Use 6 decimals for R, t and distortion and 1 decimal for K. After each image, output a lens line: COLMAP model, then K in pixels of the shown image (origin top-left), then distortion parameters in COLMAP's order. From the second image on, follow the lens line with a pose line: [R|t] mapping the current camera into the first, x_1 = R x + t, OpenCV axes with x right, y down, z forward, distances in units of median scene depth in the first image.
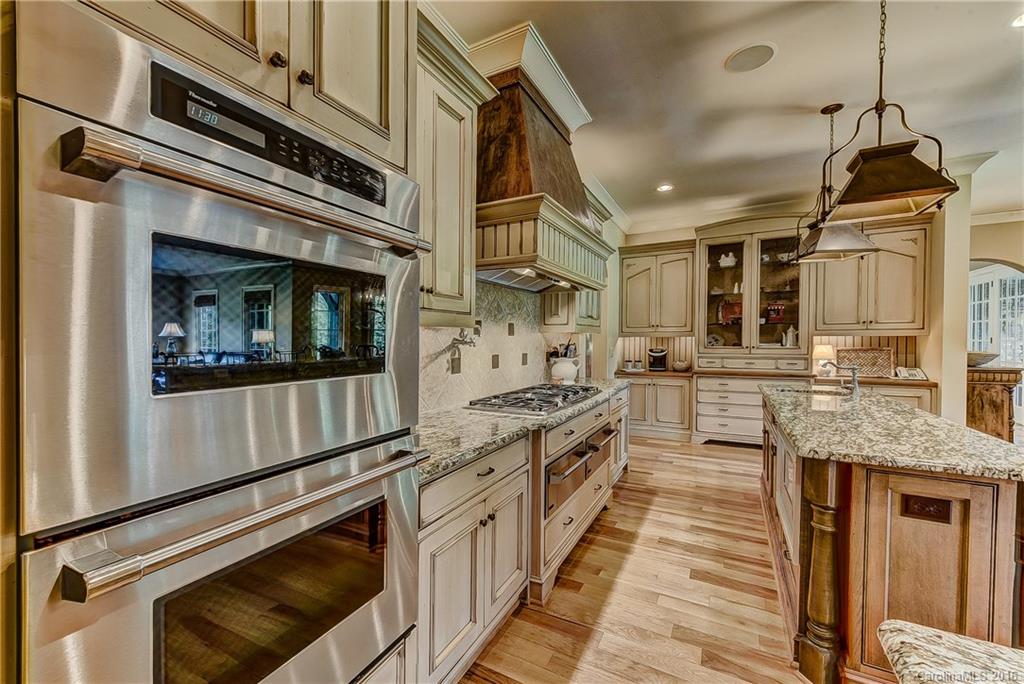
lens RADIAL K [[408.9, 0, 512.0], [0, 408.9, 342.0], [0, 0, 1]] dist [0.000623, 0.000055]
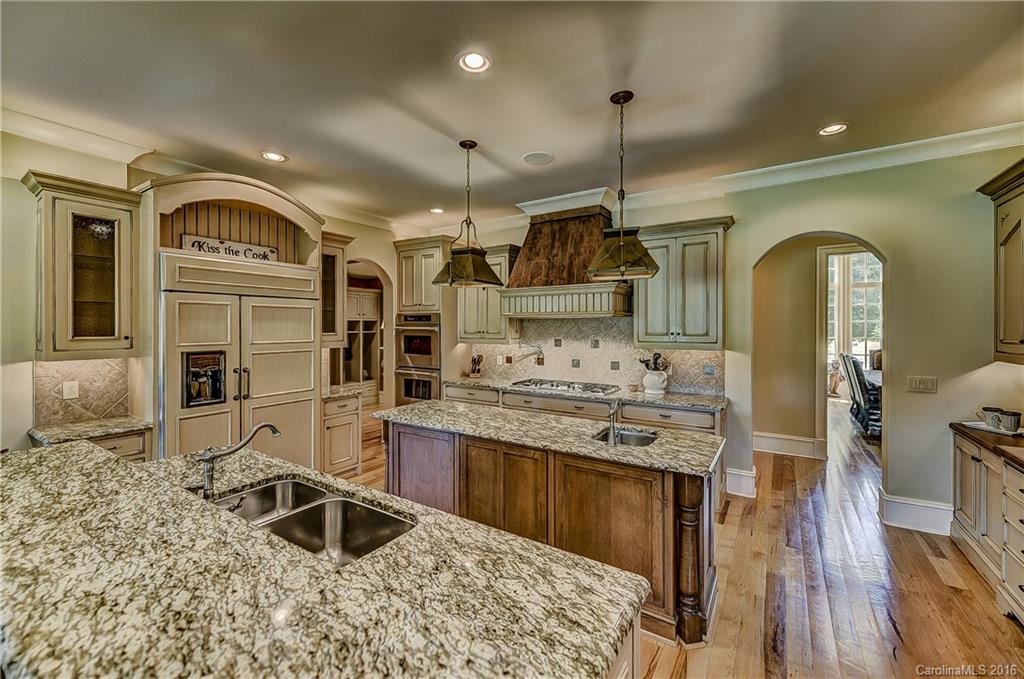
lens RADIAL K [[427.5, 0, 507.5], [0, 427.5, 330.1], [0, 0, 1]] dist [0.015657, 0.000127]
pose [[-0.101321, 0.004063, -0.994846, 1.732931], [-0.011237, 0.999923, 0.005228, -0.094222], [0.994790, 0.011709, -0.101267, 0.904191]]
